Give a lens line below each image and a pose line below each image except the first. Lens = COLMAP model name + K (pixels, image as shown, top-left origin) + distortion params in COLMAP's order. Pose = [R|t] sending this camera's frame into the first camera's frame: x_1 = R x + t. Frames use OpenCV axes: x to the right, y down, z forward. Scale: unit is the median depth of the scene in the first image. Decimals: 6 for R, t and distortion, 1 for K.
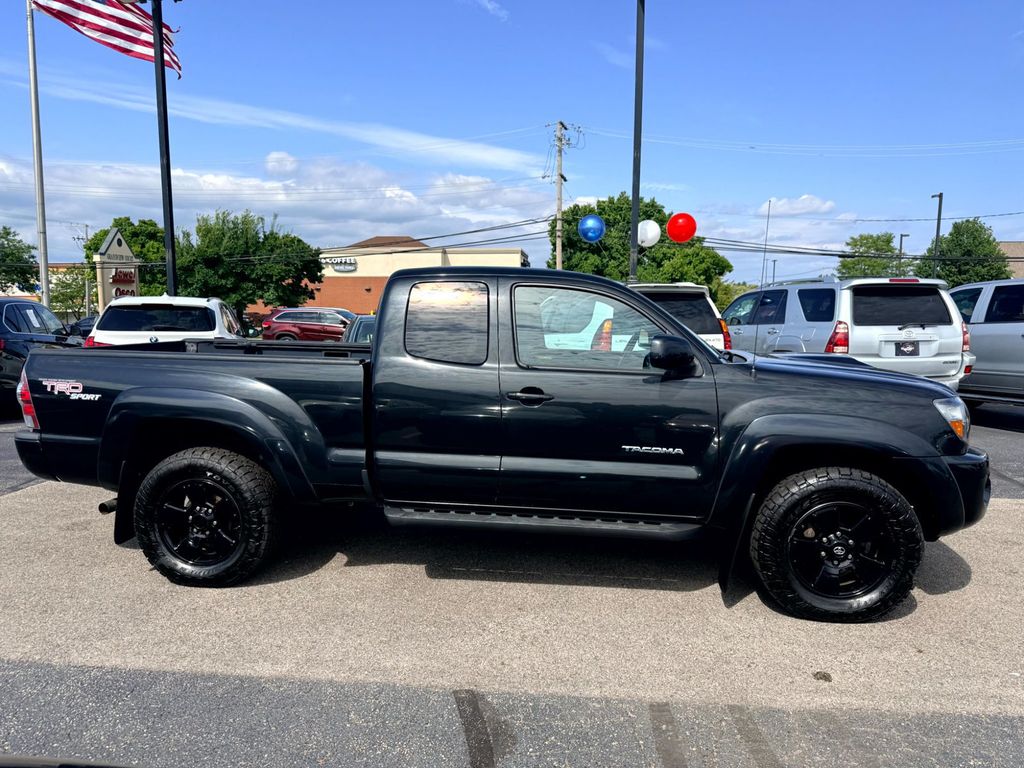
lens RADIAL K [[723.9, 0, 514.6], [0, 723.9, 382.7], [0, 0, 1]] dist [0.026578, -0.038249]
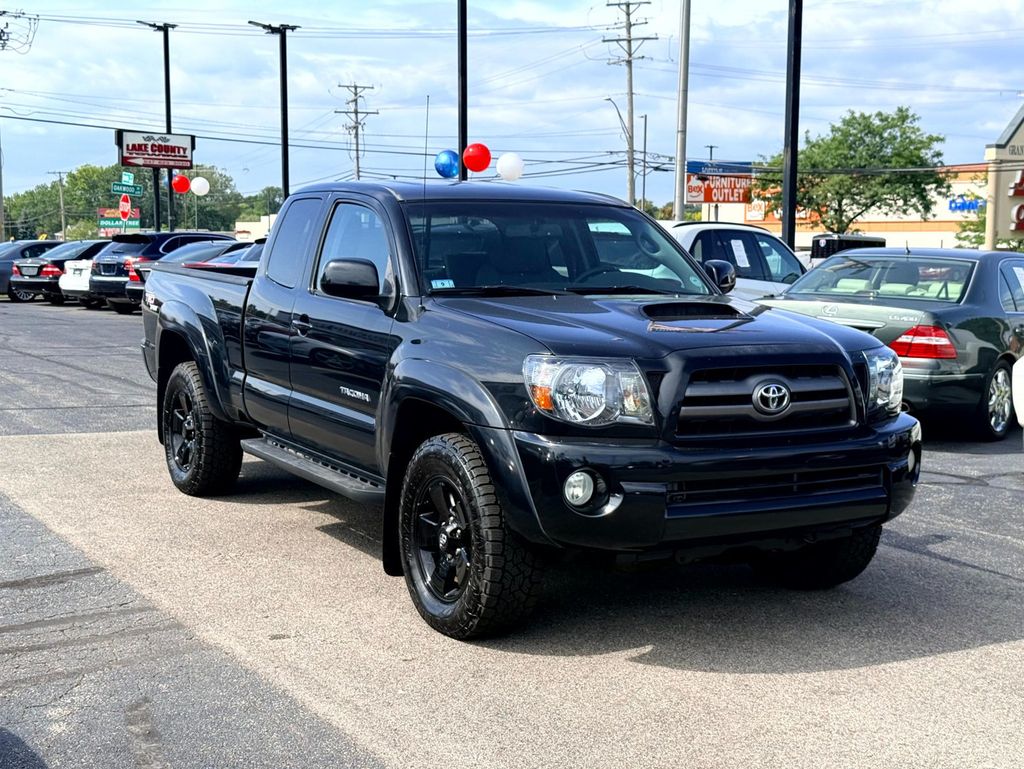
lens RADIAL K [[1458.8, 0, 514.7], [0, 1458.8, 386.1], [0, 0, 1]] dist [0.052523, 0.000000]
pose [[0.590879, 0.089316, -0.801801, 0.665503], [-0.094180, 0.994694, 0.041398, -0.002888], [0.801244, 0.051052, 0.596155, 0.044308]]
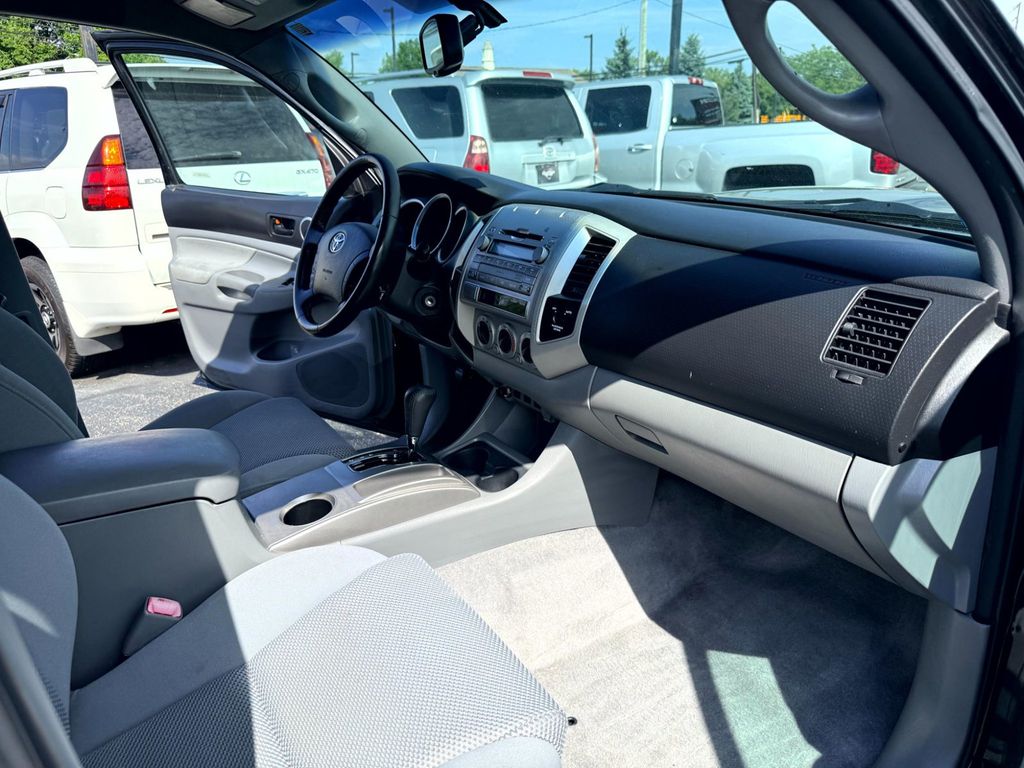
lens RADIAL K [[723.9, 0, 506.0], [0, 723.9, 383.7], [0, 0, 1]] dist [0.026578, -0.038249]
pose [[0.769392, -0.226472, 0.597282, 0.017039], [0.086751, 0.963424, 0.253553, -0.028226], [-0.632859, -0.143267, 0.760897, 0.394533]]
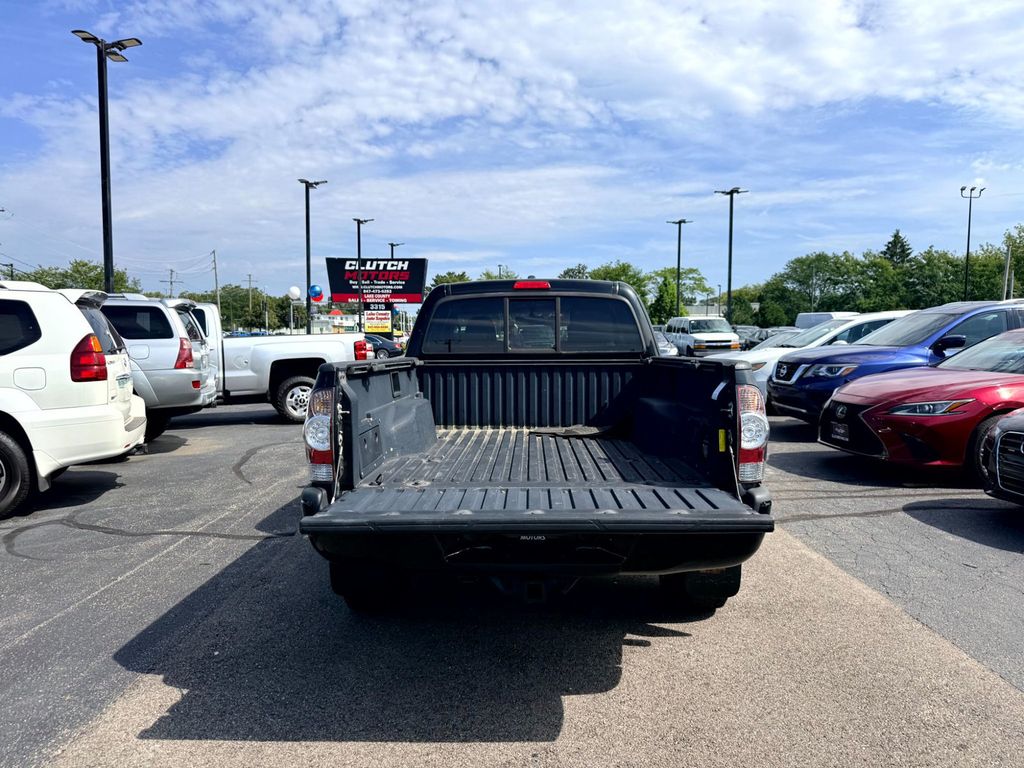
lens RADIAL K [[723.9, 0, 503.2], [0, 723.9, 382.7], [0, 0, 1]] dist [0.026578, -0.038249]
pose [[-0.115591, -0.057843, 0.991611, -0.581647], [0.096637, 0.992912, 0.069183, -0.042803], [-0.988585, 0.103823, -0.109182, 0.594859]]
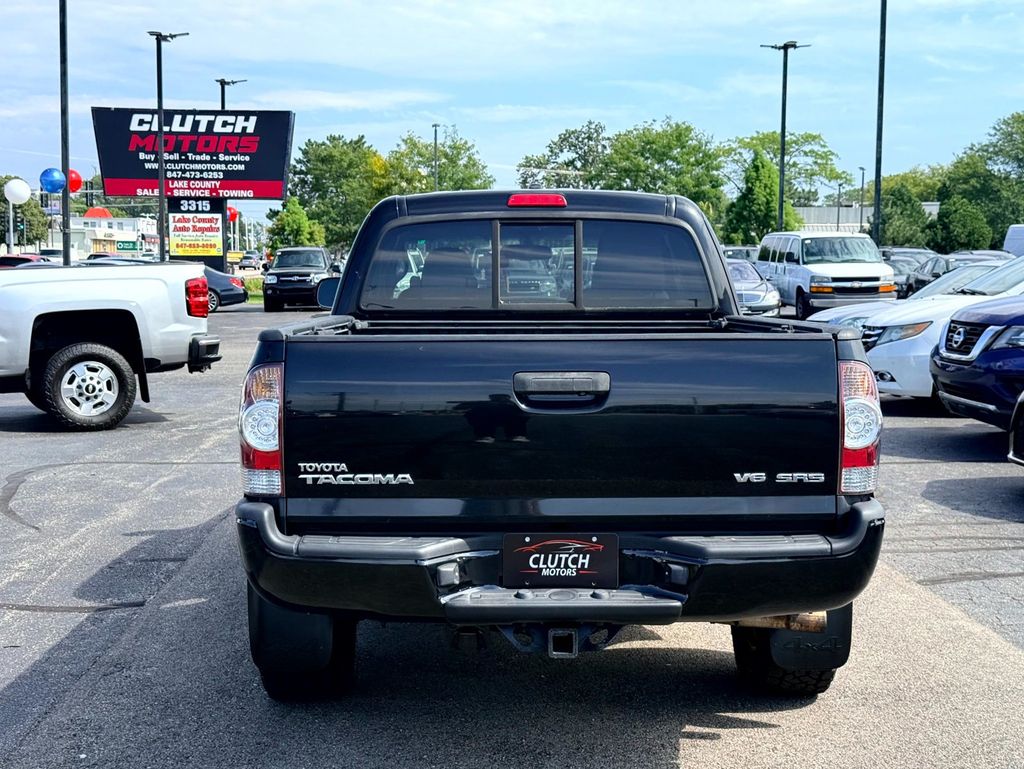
lens RADIAL K [[1458.8, 0, 514.5], [0, 1458.8, 389.6], [0, 0, 1]] dist [0.052523, 0.000000]
pose [[-0.169918, -0.080581, 0.982158, -0.714221], [0.089397, 0.991281, 0.096796, -0.054775], [-0.981395, 0.104250, -0.161232, 0.635246]]
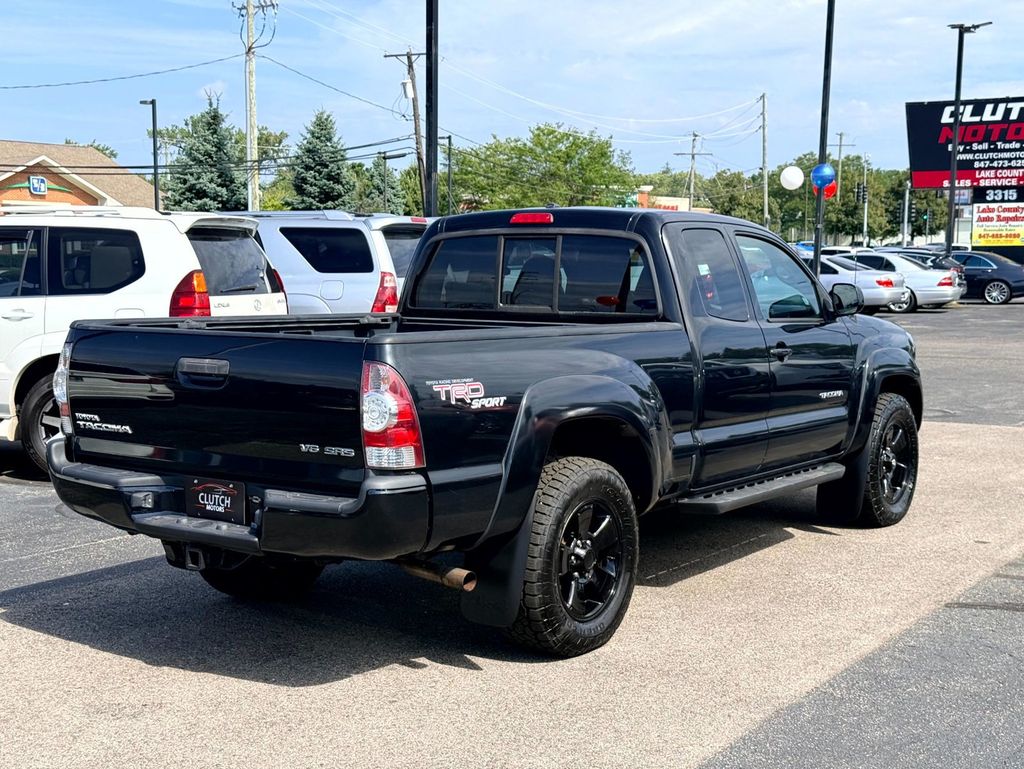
lens RADIAL K [[1458.8, 0, 502.5], [0, 1458.8, 388.2], [0, 0, 1]] dist [0.052523, 0.000000]
pose [[0.467815, -0.079704, 0.880225, -0.753243], [0.081902, 0.995550, 0.046618, -0.022313], [-0.880023, 0.050283, 0.472261, 0.162610]]
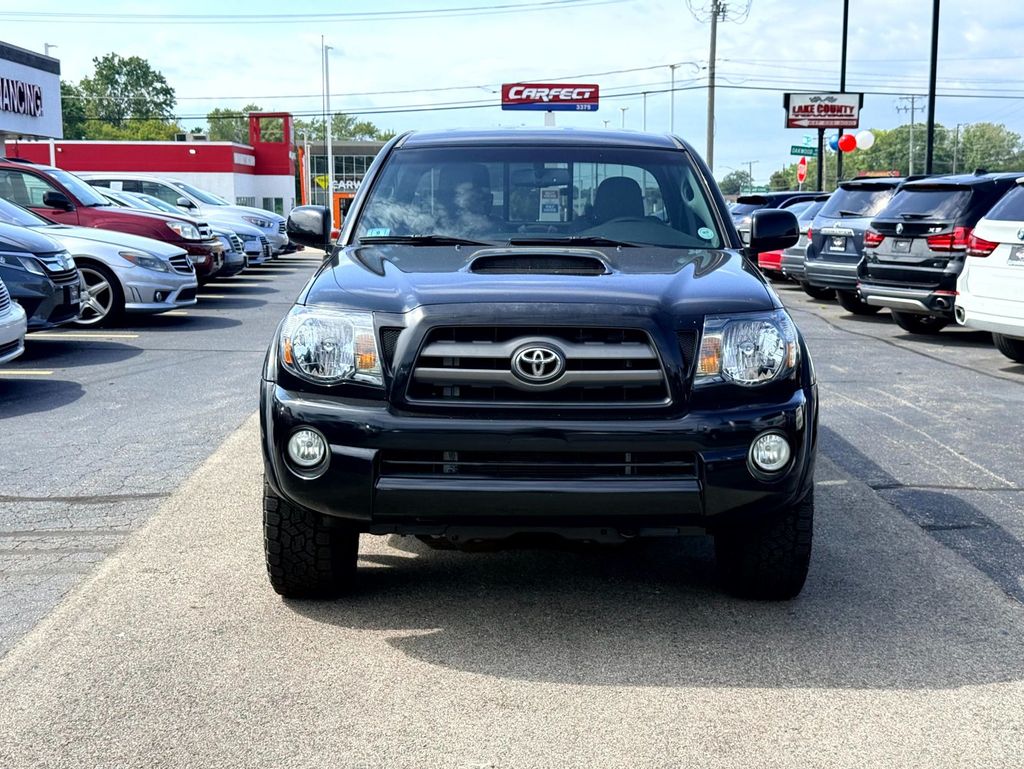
lens RADIAL K [[1458.8, 0, 512.5], [0, 1458.8, 384.4], [0, 0, 1]] dist [0.052523, 0.000000]
pose [[0.104868, 0.122790, -0.986877, 0.756167], [-0.089246, 0.989506, 0.113634, -0.029213], [0.990474, 0.076158, 0.114726, 0.403054]]
